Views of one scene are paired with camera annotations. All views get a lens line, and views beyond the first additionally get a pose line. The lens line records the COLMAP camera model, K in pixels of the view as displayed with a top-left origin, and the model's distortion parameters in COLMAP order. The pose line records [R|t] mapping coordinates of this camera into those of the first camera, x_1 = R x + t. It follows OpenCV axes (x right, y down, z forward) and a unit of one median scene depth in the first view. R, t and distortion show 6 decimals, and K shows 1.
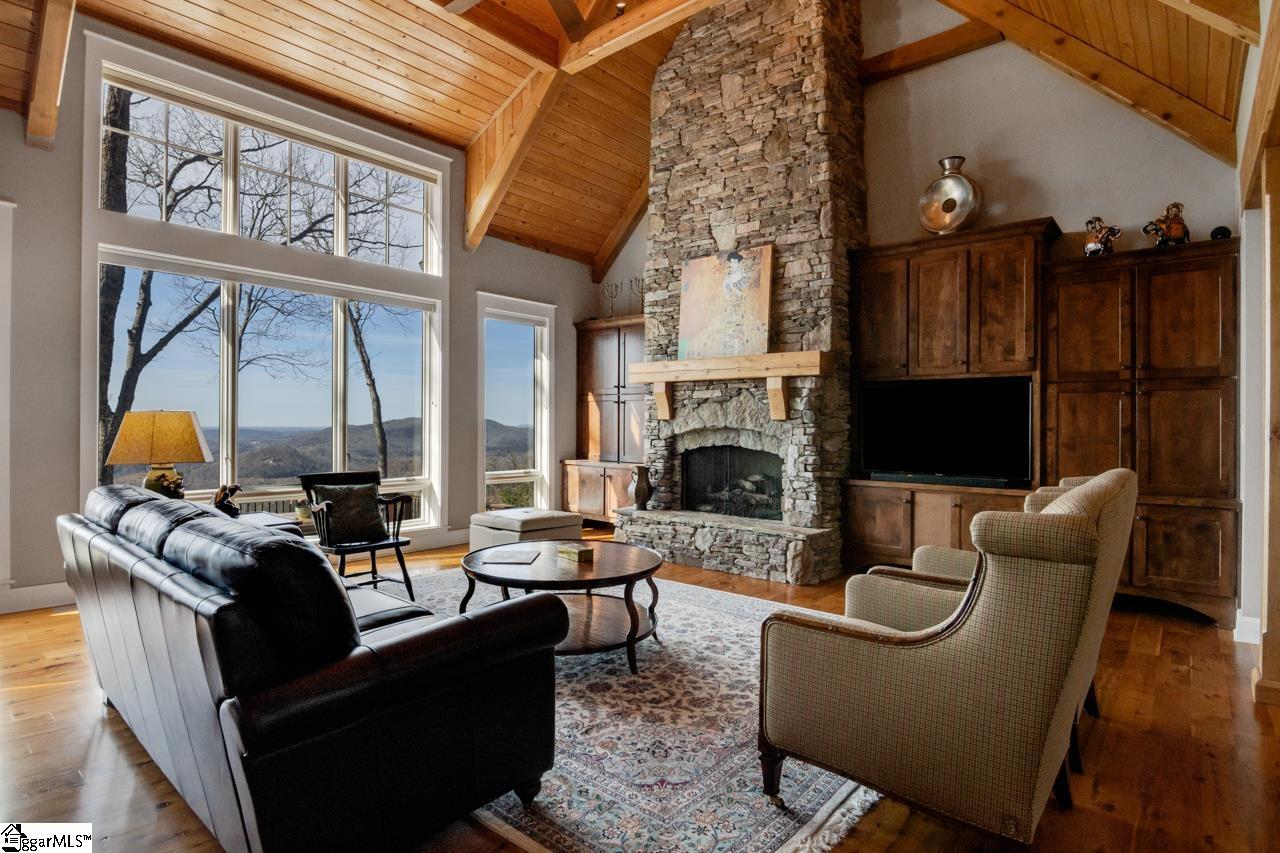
lens RADIAL K [[645.6, 0, 640.0], [0, 645.6, 426.5], [0, 0, 1]] dist [-0.000955, -0.016854]
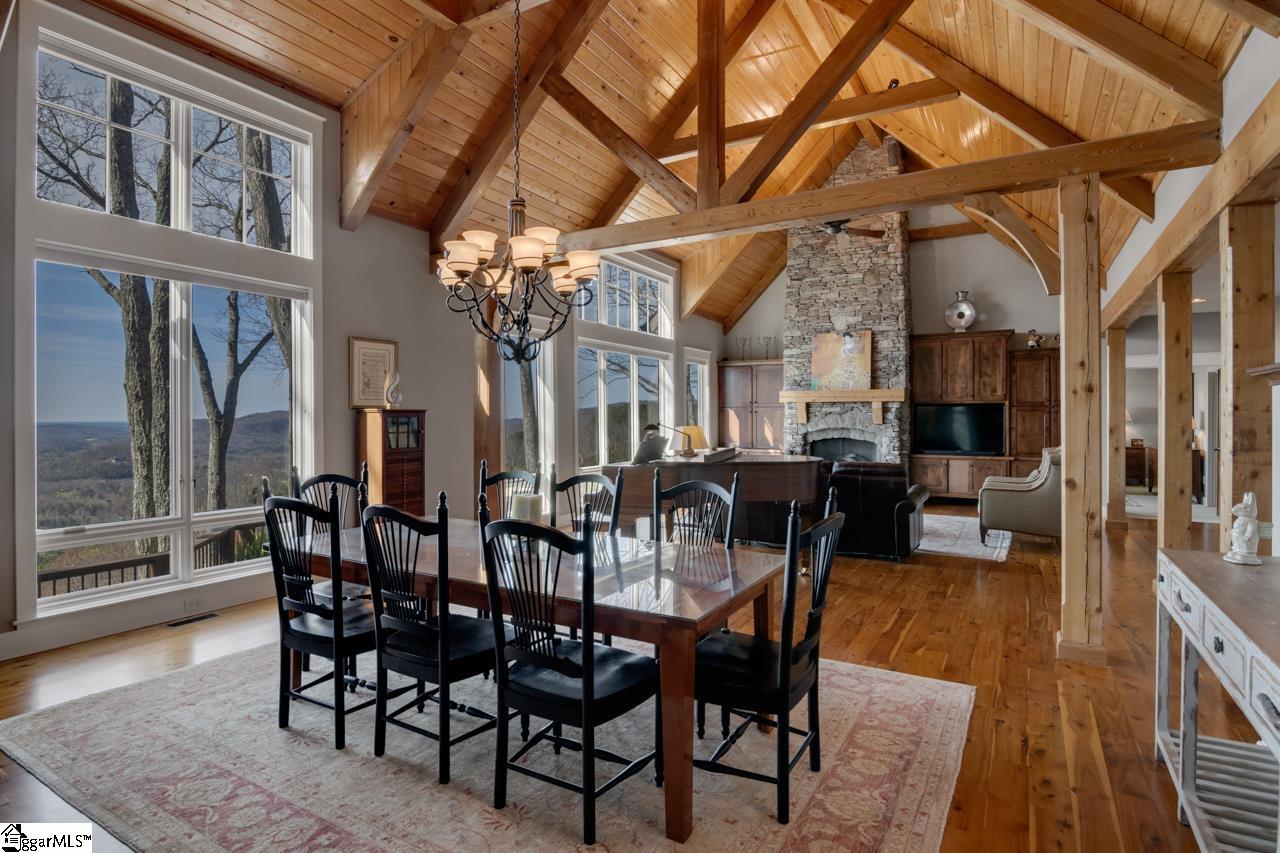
lens RADIAL K [[651.3, 0, 635.0], [0, 651.3, 419.0], [0, 0, 1]] dist [0.000674, -0.015615]
pose [[0.985445, -0.007825, 0.169817, -0.821527], [0.007493, 0.999969, 0.002599, -0.035392], [-0.169832, -0.001289, 0.985472, -0.775015]]
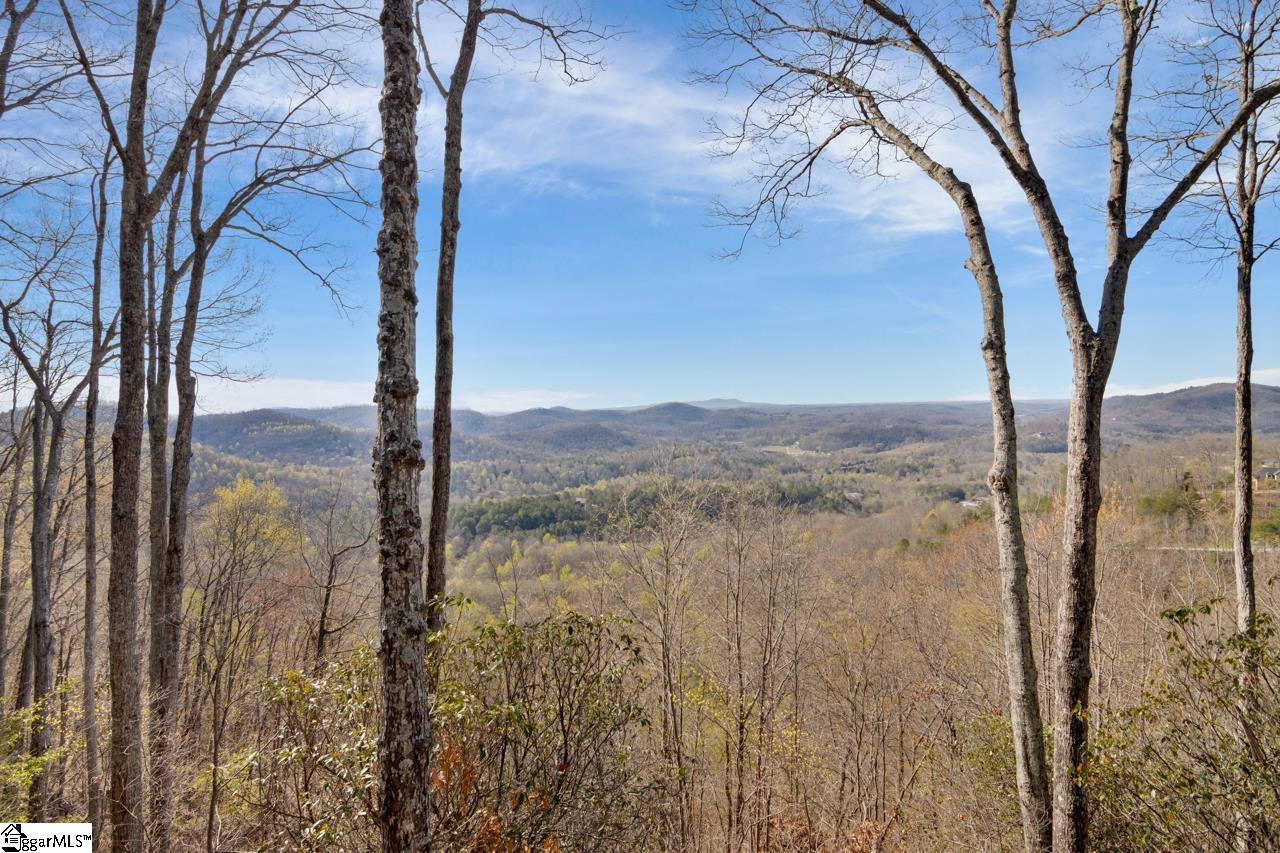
lens RADIAL K [[645.6, 0, 640.0], [0, 645.6, 426.5], [0, 0, 1]] dist [-0.000955, -0.016854]
pose [[0.481912, 0.009948, -0.876163, -1.367299], [0.024639, 0.999386, 0.024900, 0.120224], [0.875873, -0.033587, 0.481371, 0.851255]]
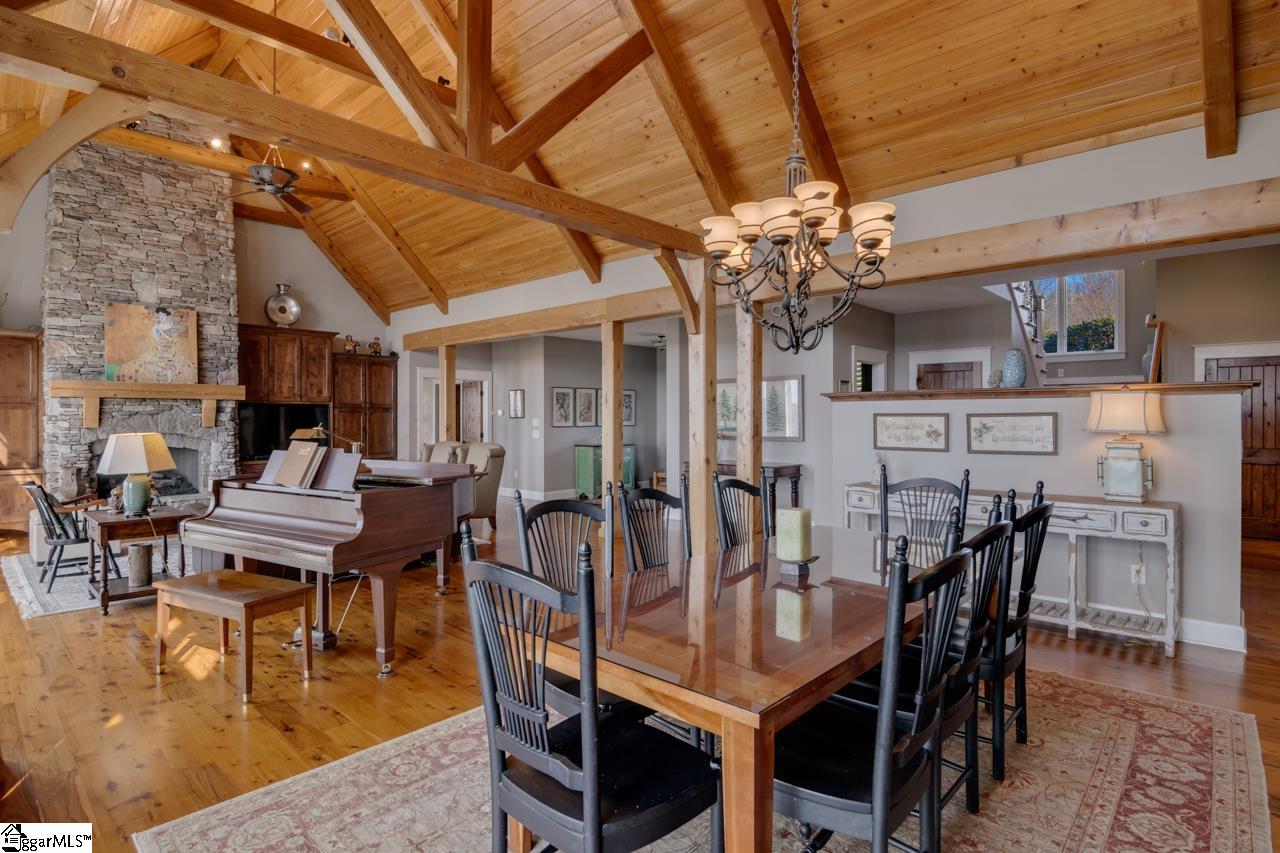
lens RADIAL K [[651.3, 0, 635.0], [0, 651.3, 419.0], [0, 0, 1]] dist [0.000674, -0.015615]
pose [[0.050769, -0.009588, 0.998664, -1.300949], [0.003620, 0.999949, 0.009417, -0.040475], [-0.998704, 0.003137, 0.050801, -0.105689]]
